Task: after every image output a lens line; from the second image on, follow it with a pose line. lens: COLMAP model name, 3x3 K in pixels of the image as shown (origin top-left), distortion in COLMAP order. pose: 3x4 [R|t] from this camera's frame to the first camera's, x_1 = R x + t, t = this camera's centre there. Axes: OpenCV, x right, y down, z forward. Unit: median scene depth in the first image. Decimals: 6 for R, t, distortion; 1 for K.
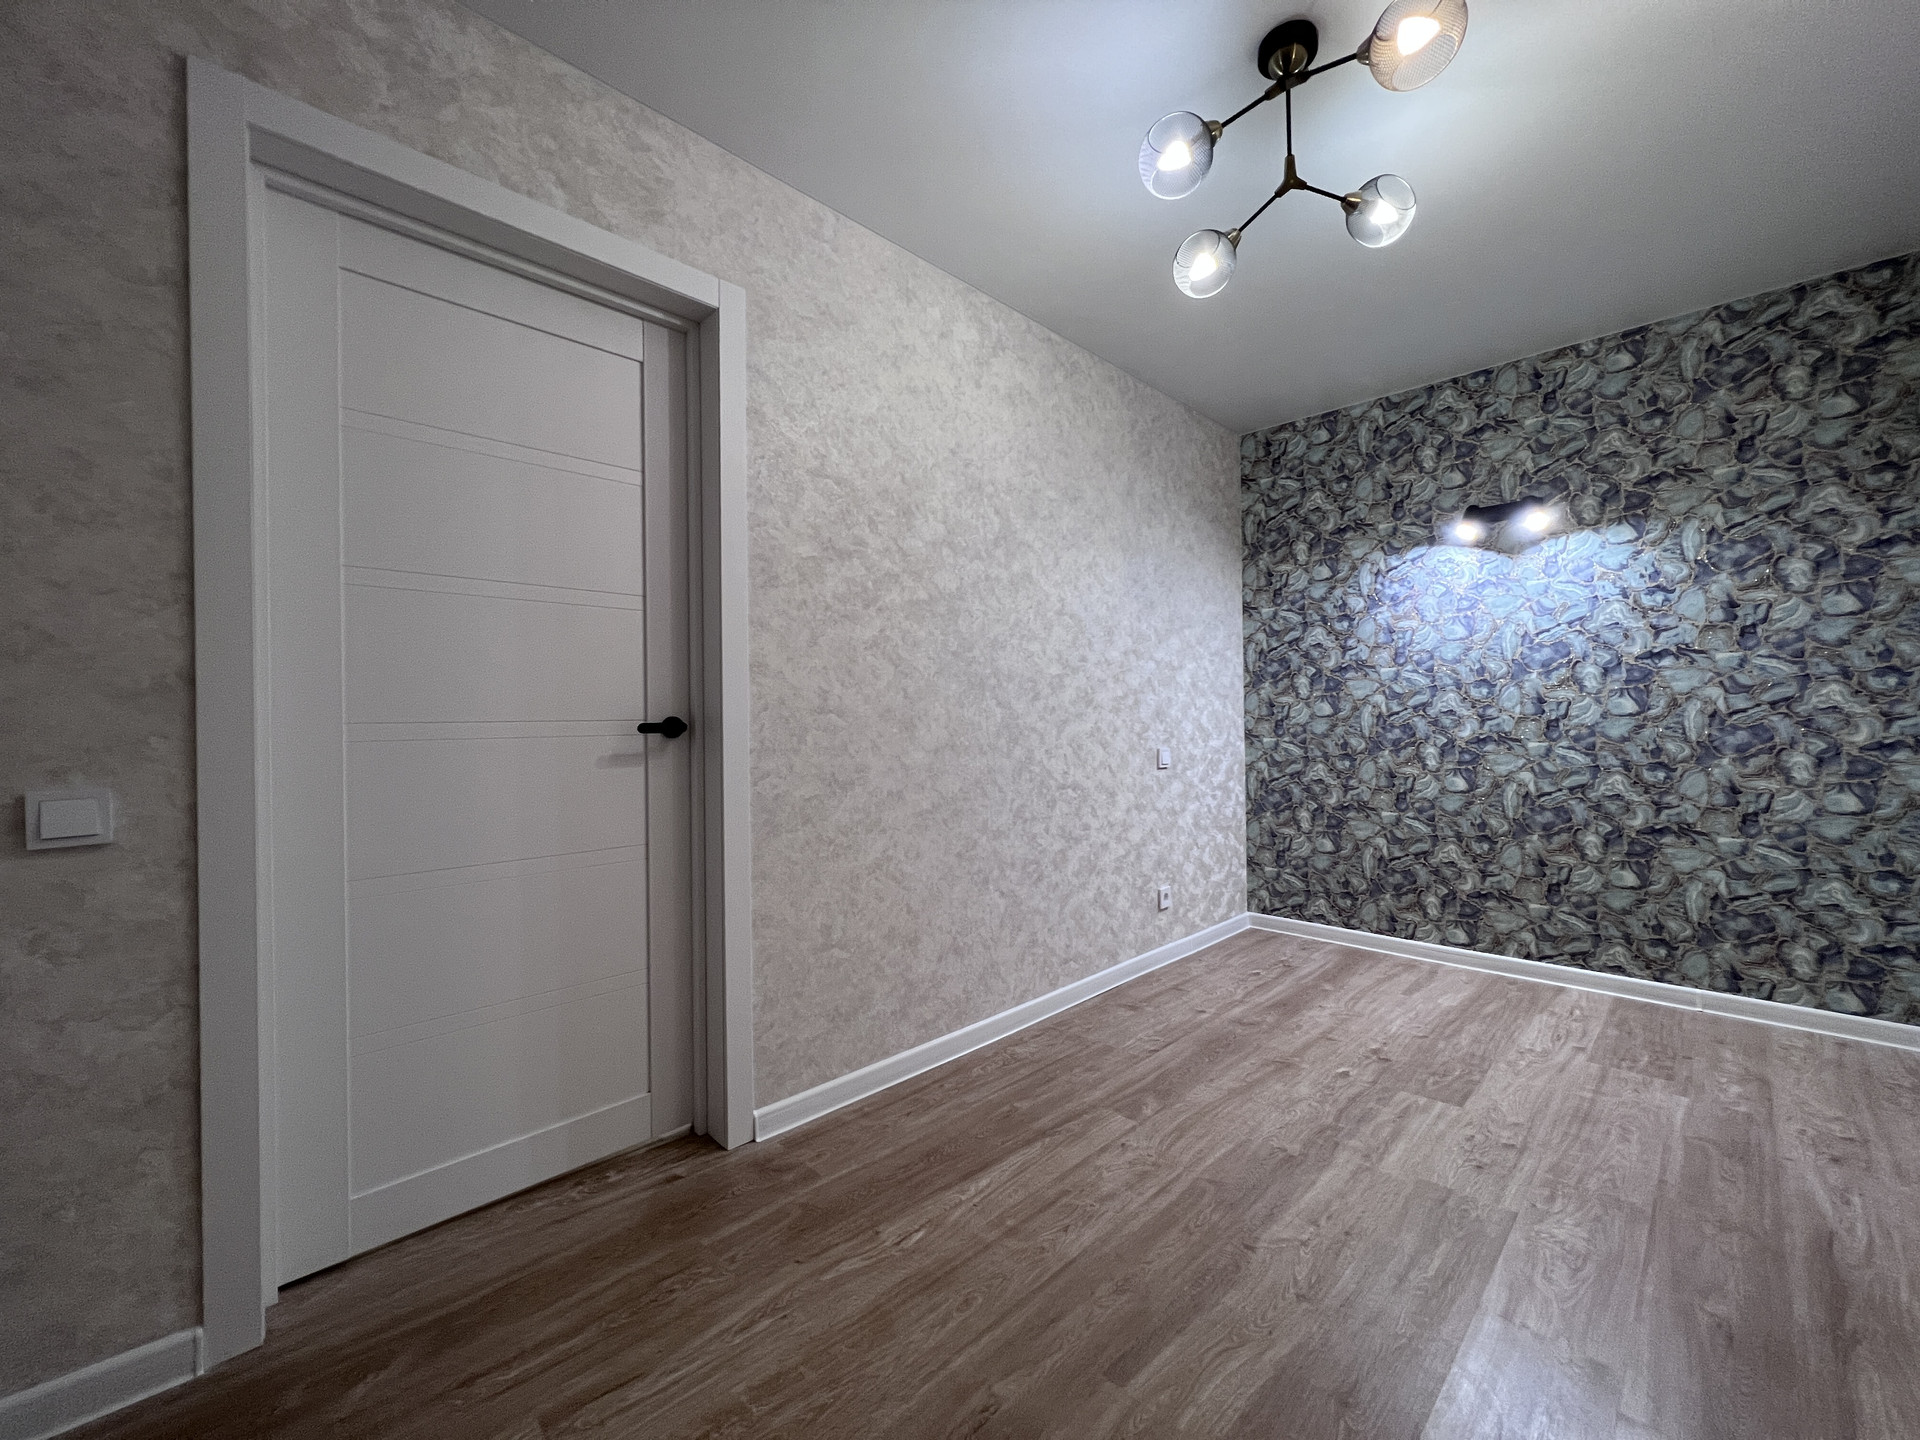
lens RADIAL K [[769.2, 0, 957.4], [0, 769.2, 716.7], [0, 0, 1]] dist [0.002582, 0.000424]
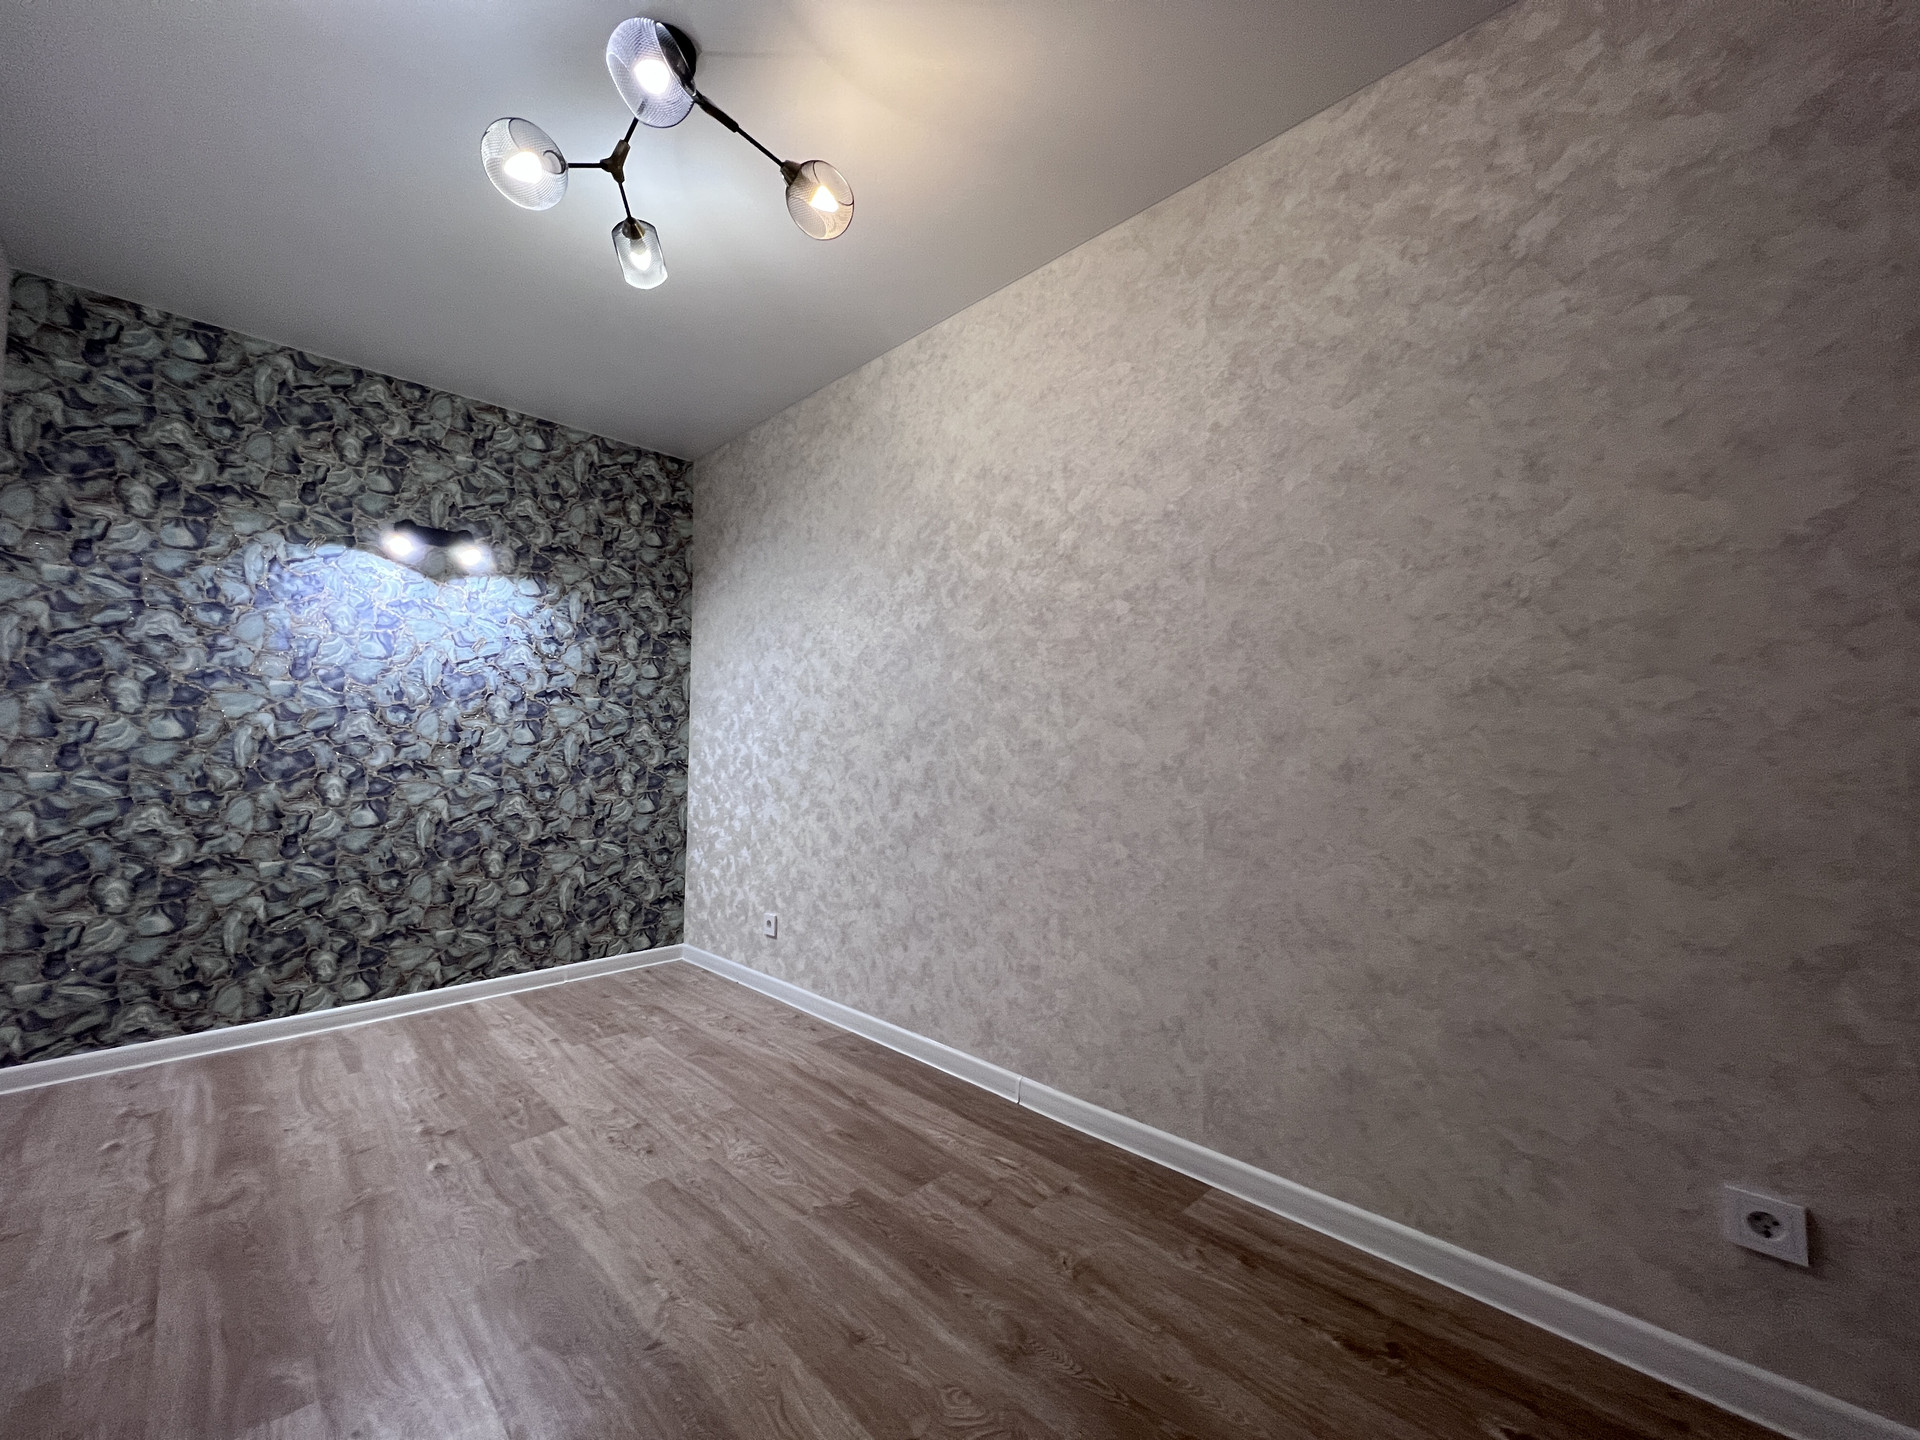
lens RADIAL K [[767.1, 0, 955.0], [0, 767.1, 715.7], [0, 0, 1]] dist [-0.003027, 0.001037]
pose [[0.005585, 0.053696, 0.998542, -0.280584], [-0.010101, 0.998509, -0.053638, 0.010682], [-0.999933, -0.009787, 0.006119, 0.354298]]
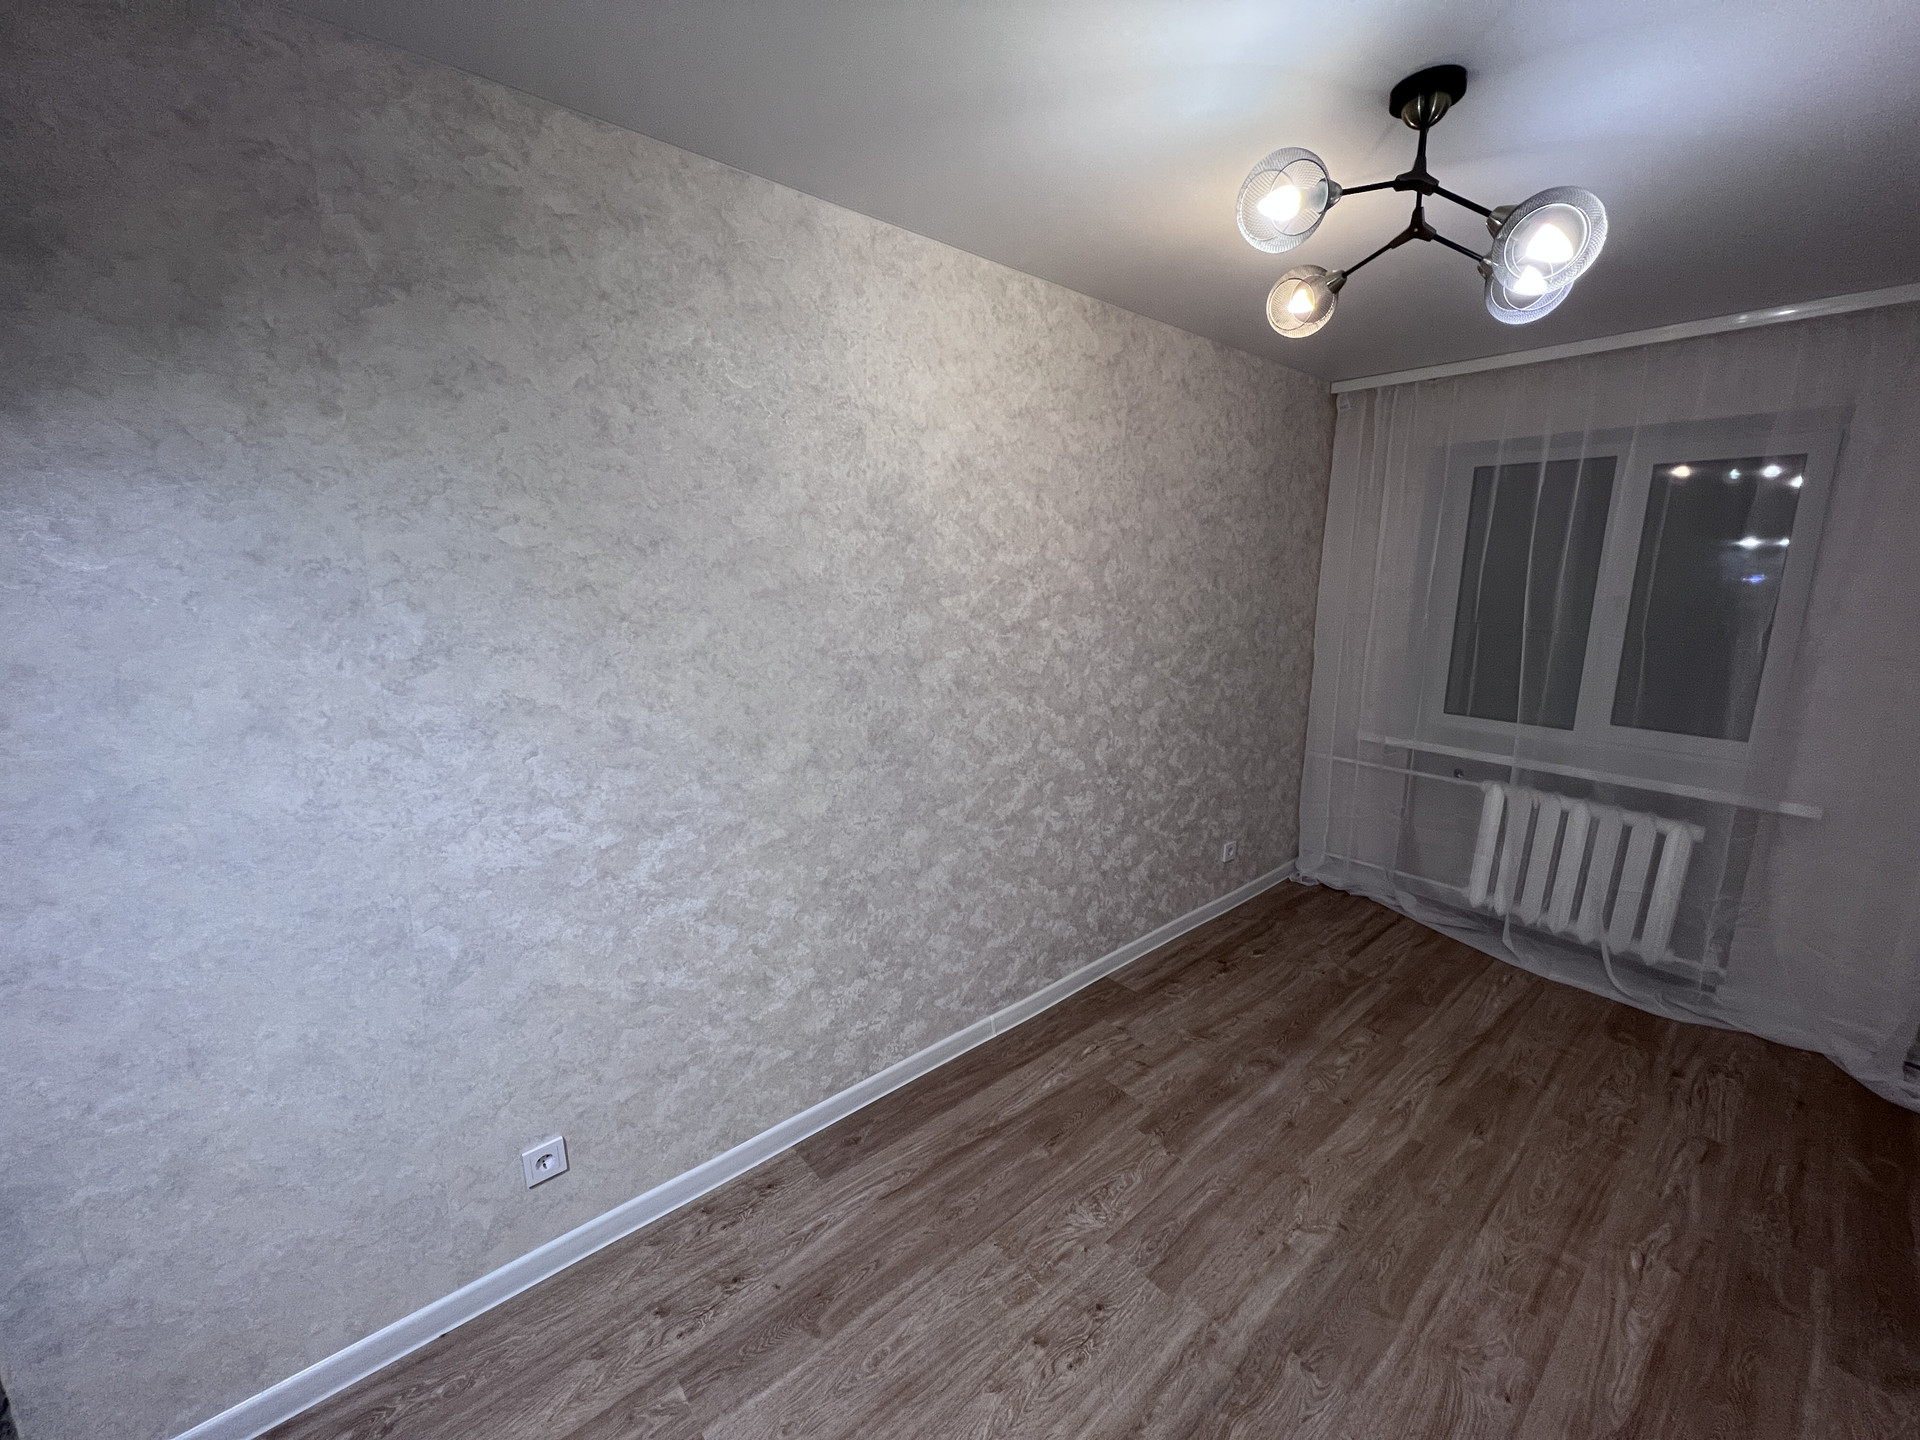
lens RADIAL K [[769.2, 0, 957.4], [0, 769.2, 716.7], [0, 0, 1]] dist [0.002582, 0.000424]
pose [[-0.997134, -0.013569, 0.074429, 0.499352], [0.001433, 0.980221, 0.197903, -0.209952], [-0.075643, 0.197442, -0.977392, 1.140734]]
